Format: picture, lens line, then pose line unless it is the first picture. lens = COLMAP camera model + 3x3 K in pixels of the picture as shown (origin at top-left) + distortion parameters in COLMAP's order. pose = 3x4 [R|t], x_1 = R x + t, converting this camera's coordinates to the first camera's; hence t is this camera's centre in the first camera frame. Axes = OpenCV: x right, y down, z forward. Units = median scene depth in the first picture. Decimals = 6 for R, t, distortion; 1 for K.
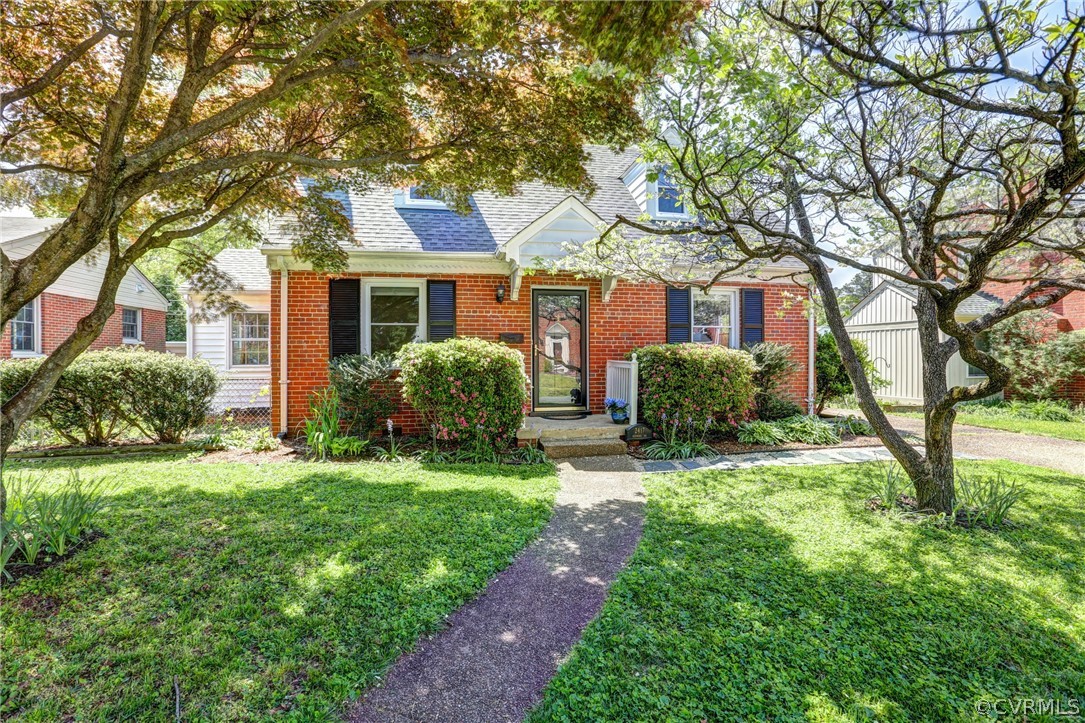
lens RADIAL K [[492.0, 0, 546.9], [0, 492.0, 357.7], [0, 0, 1]] dist [-0.055826, 0.020733]
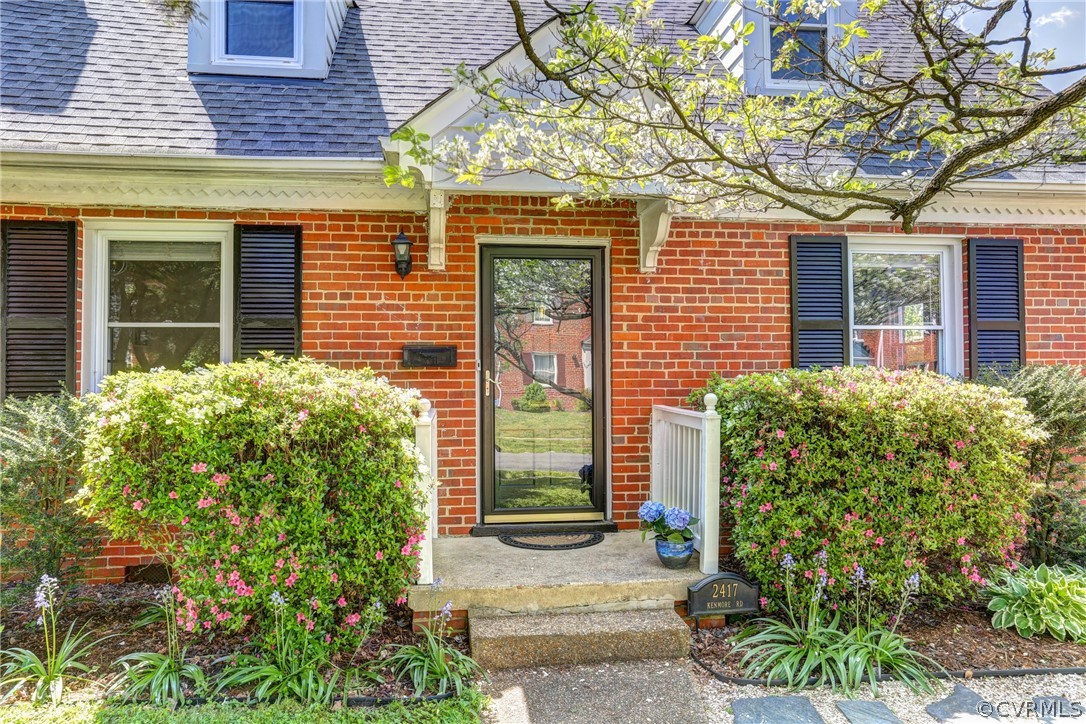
lens RADIAL K [[776.9, 0, 547.1], [0, 776.9, 354.0], [0, 0, 1]] dist [-0.009297, 0.049363]
pose [[0.997918, -0.003132, -0.064420, 0.086641], [0.000730, 0.999305, -0.037276, -0.017673], [0.064492, 0.037151, 0.997226, 0.359120]]
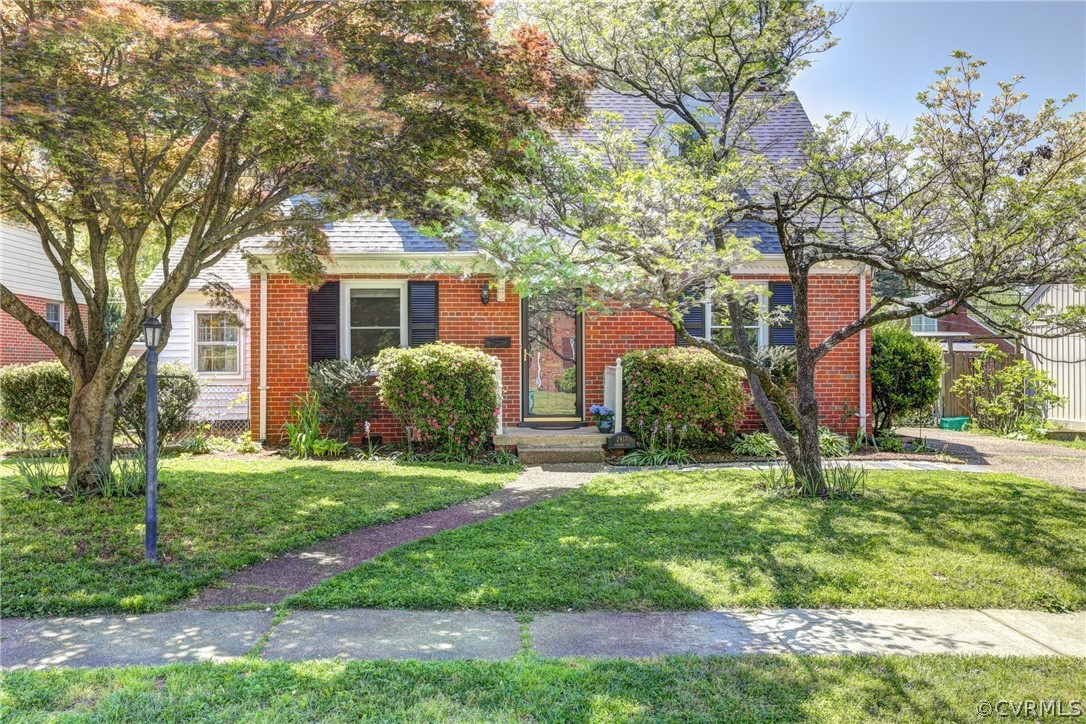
lens RADIAL K [[858.4, 0, 543.0], [0, 858.4, 362.0], [0, 0, 1]] dist [-0.002104, -0.001239]
pose [[0.991874, -0.000799, -0.127225, 0.246160], [0.000078, 0.999984, -0.005670, 0.007949], [0.127228, 0.005614, 0.991858, -0.669244]]
